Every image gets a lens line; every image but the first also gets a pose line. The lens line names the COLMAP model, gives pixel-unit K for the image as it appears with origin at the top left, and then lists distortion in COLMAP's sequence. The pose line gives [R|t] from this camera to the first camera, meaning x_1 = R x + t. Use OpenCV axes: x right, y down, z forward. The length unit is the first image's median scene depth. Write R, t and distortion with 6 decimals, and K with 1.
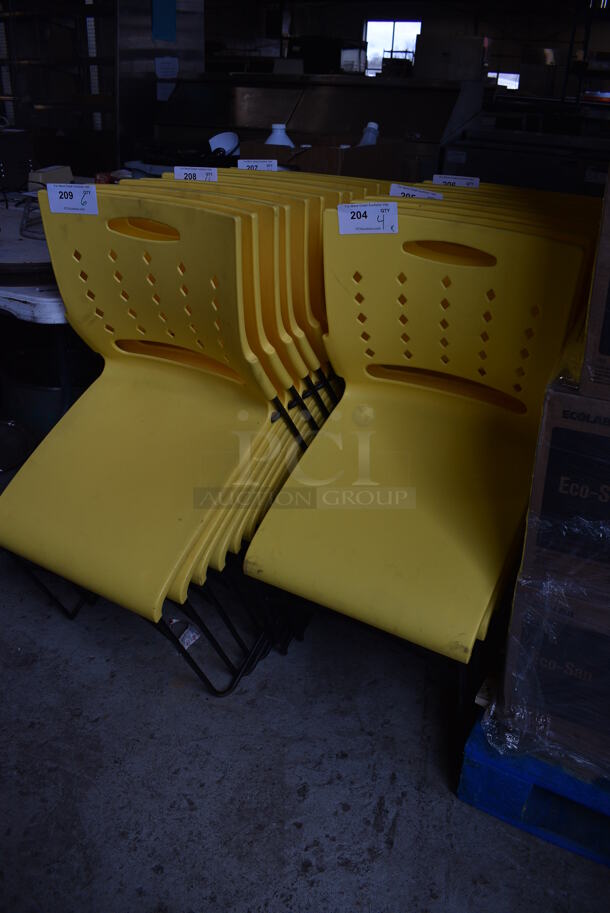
lens RADIAL K [[711.1, 0, 305.0], [0, 711.1, 456.5], [0, 0, 1]] dist [-0.100746, 0.012421]
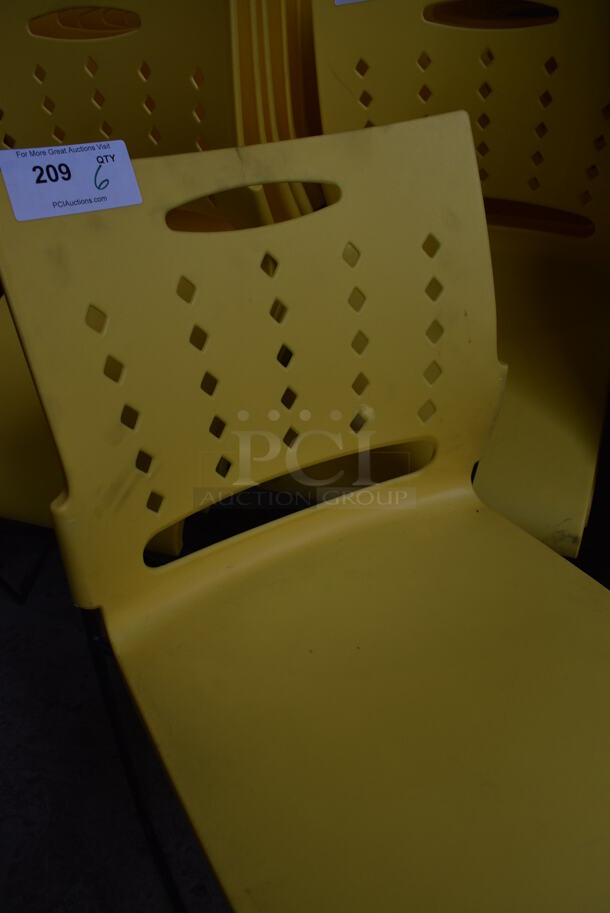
lens RADIAL K [[729.7, 0, 305.0], [0, 729.7, 456.5], [0, 0, 1]] dist [-0.106311, 0.026800]
pose [[0.988412, -0.124709, 0.086544, -0.108083], [0.117638, 0.989623, 0.082509, 0.087086], [-0.095936, -0.071372, 0.992825, 0.262542]]
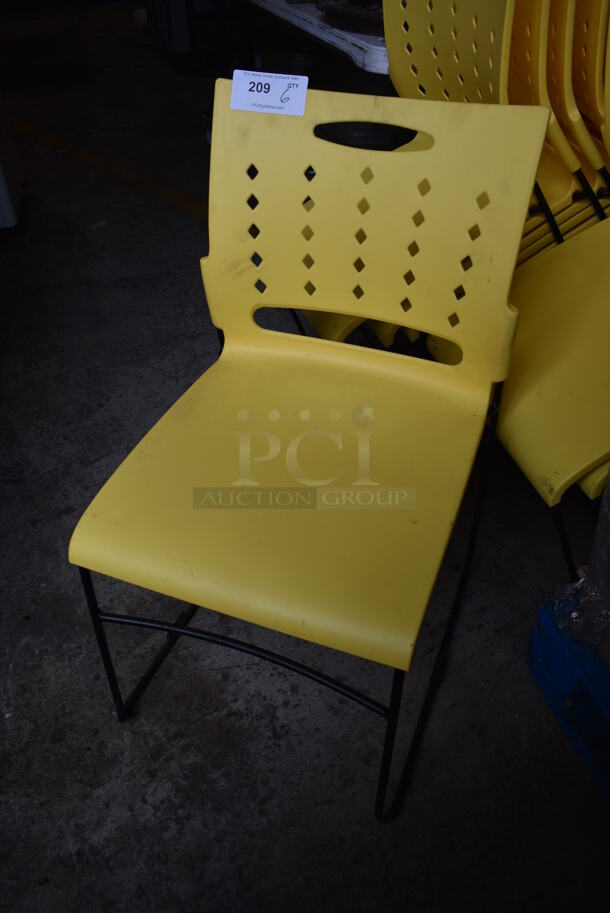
lens RADIAL K [[729.7, 0, 305.0], [0, 729.7, 456.5], [0, 0, 1]] dist [-0.106311, 0.026800]
pose [[0.726458, 0.413788, -0.548670, 0.467087], [-0.291784, 0.908585, 0.298890, 0.055150], [0.622190, -0.057038, 0.780786, 0.100018]]
